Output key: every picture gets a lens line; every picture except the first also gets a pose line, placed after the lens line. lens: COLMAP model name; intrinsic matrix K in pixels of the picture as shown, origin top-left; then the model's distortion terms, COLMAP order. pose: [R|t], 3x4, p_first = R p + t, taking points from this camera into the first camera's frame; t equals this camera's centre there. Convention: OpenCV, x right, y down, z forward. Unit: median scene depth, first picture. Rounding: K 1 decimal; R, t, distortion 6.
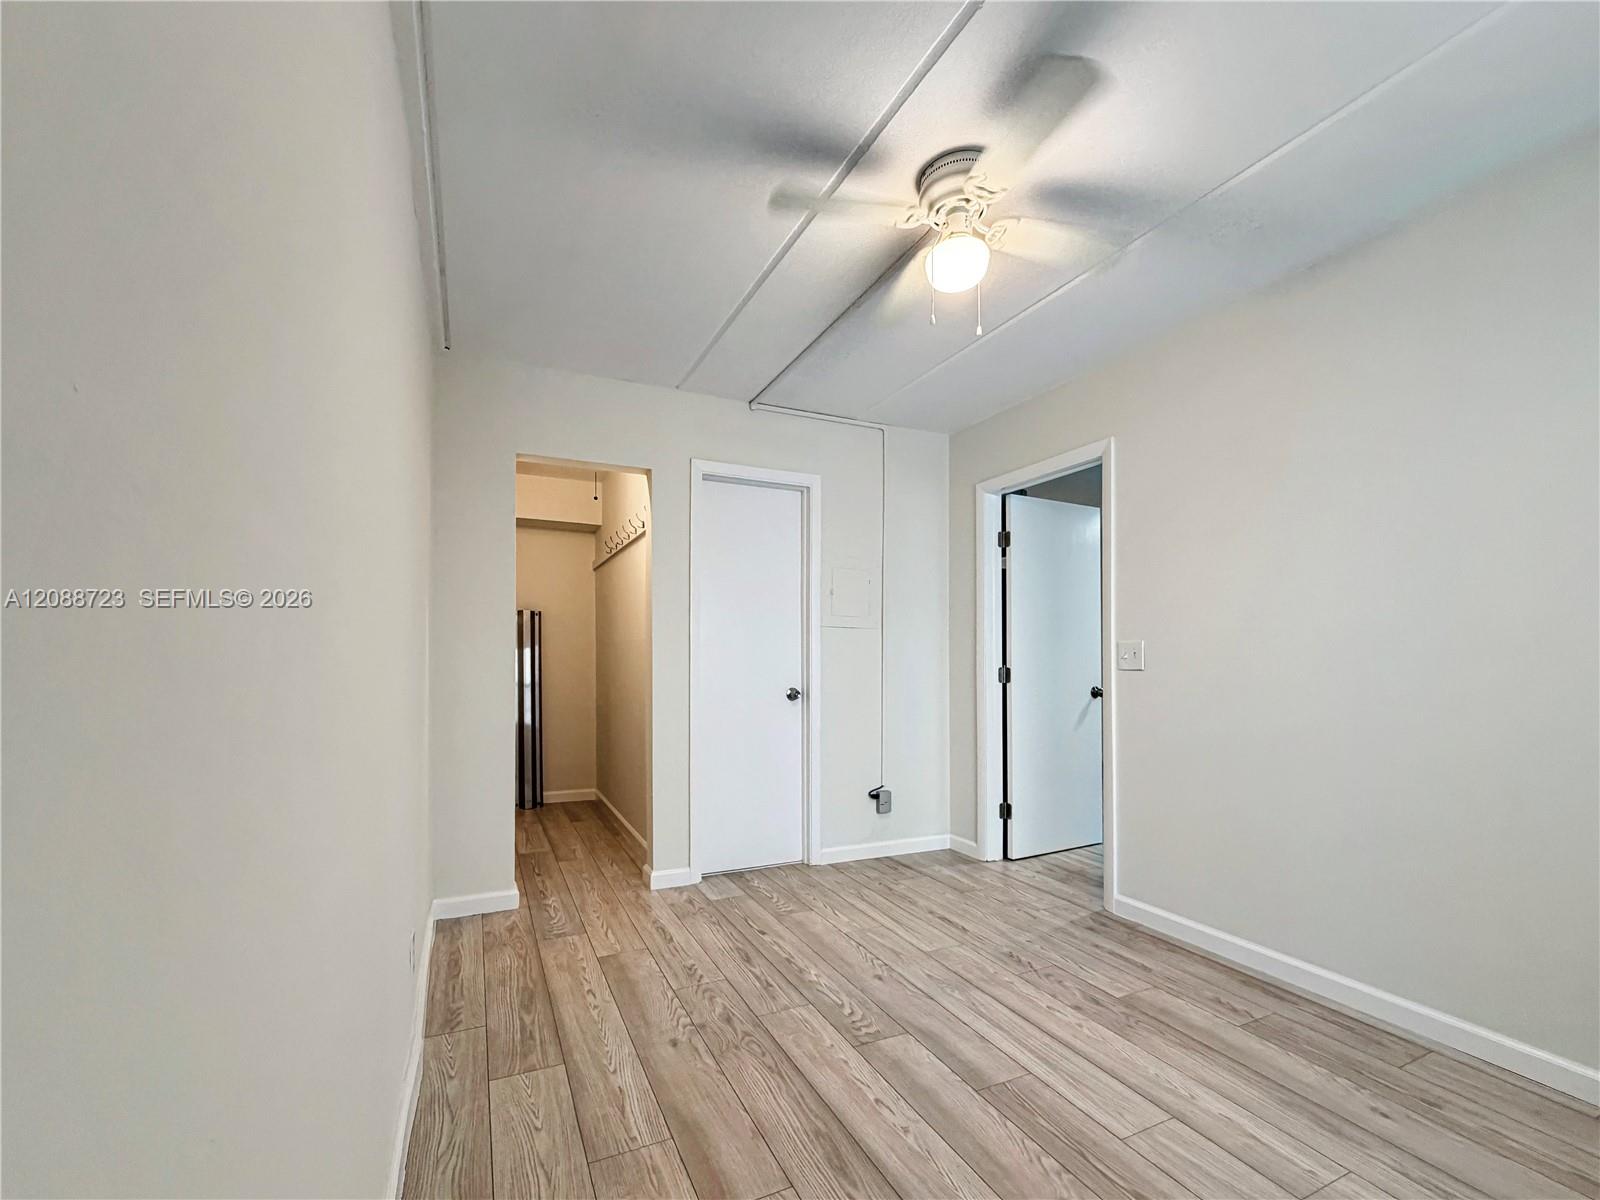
lens RADIAL K [[654.5, 0, 793.0], [0, 654.5, 646.6], [0, 0, 1]] dist [-0.000389, -0.000184]
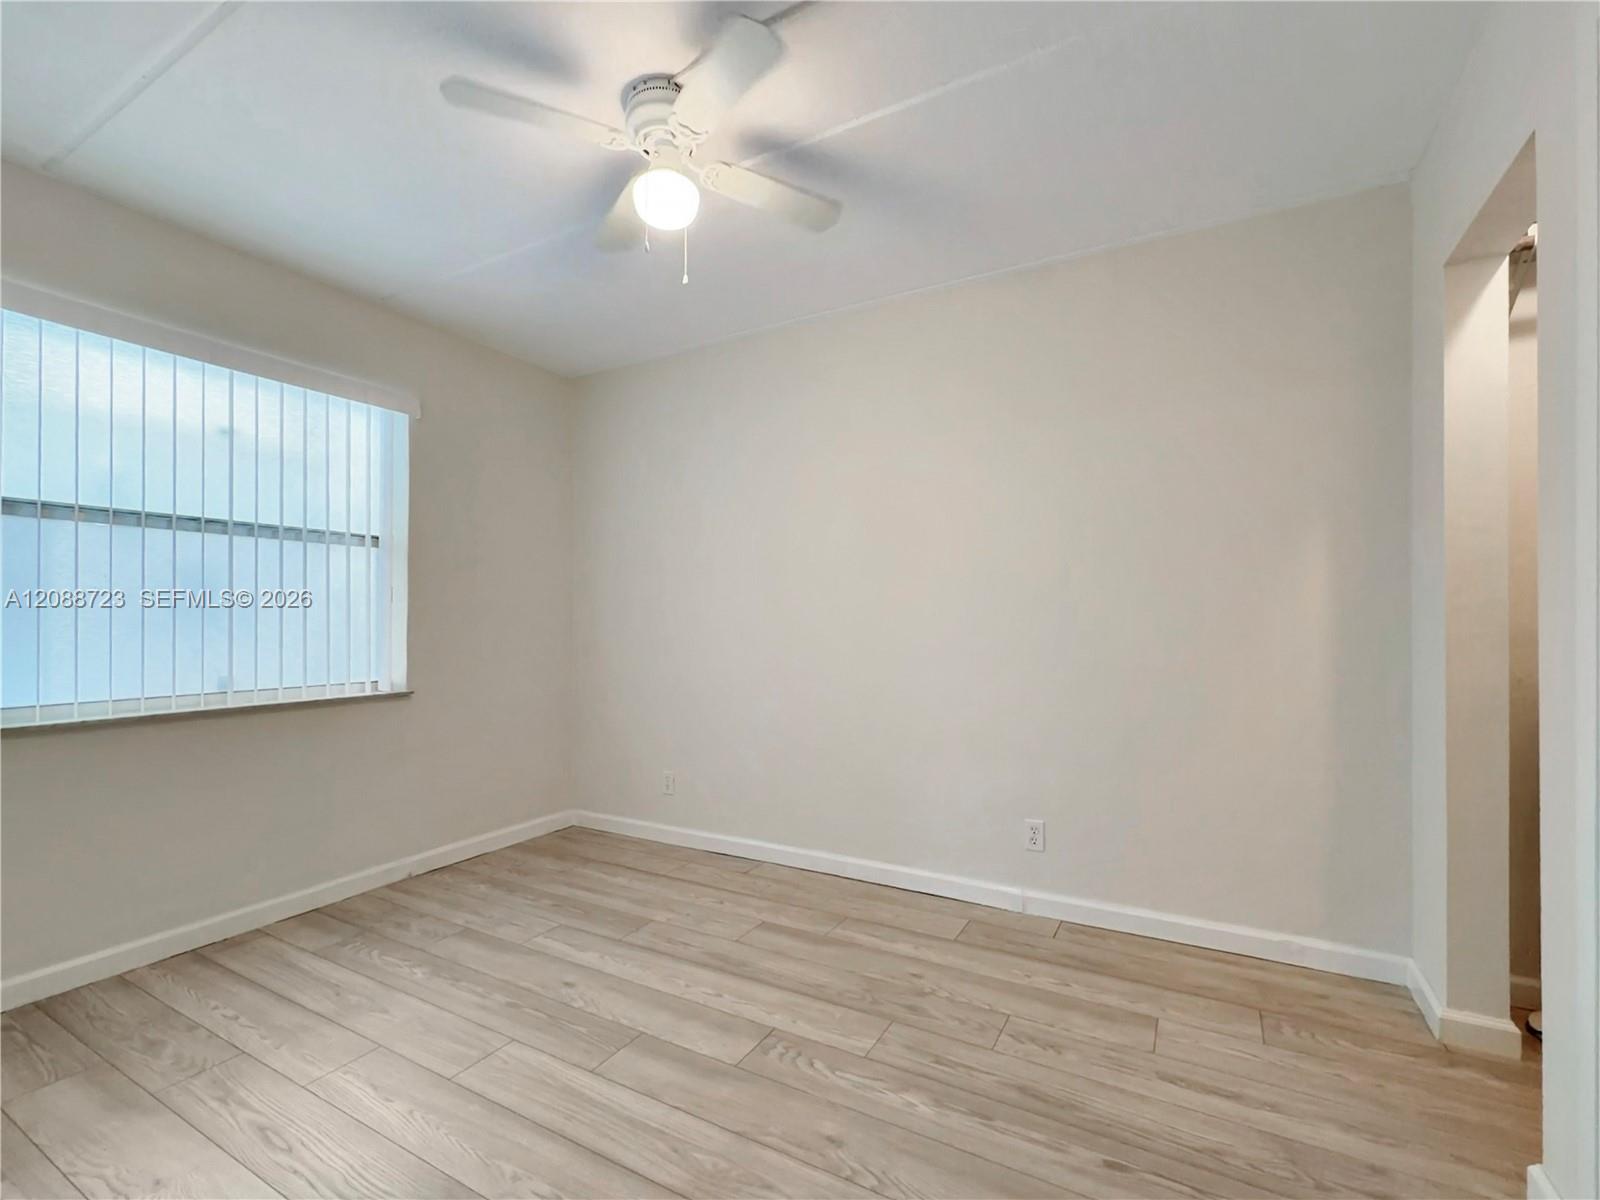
lens RADIAL K [[707.3, 0, 805.4], [0, 707.3, 607.0], [0, 0, 1]] dist [0.002404, 0.000106]
pose [[-0.807294, -0.013852, -0.589987, 0.637944], [0.011594, 0.999159, -0.039323, 0.039541], [0.590036, -0.038586, -0.806455, 1.785519]]
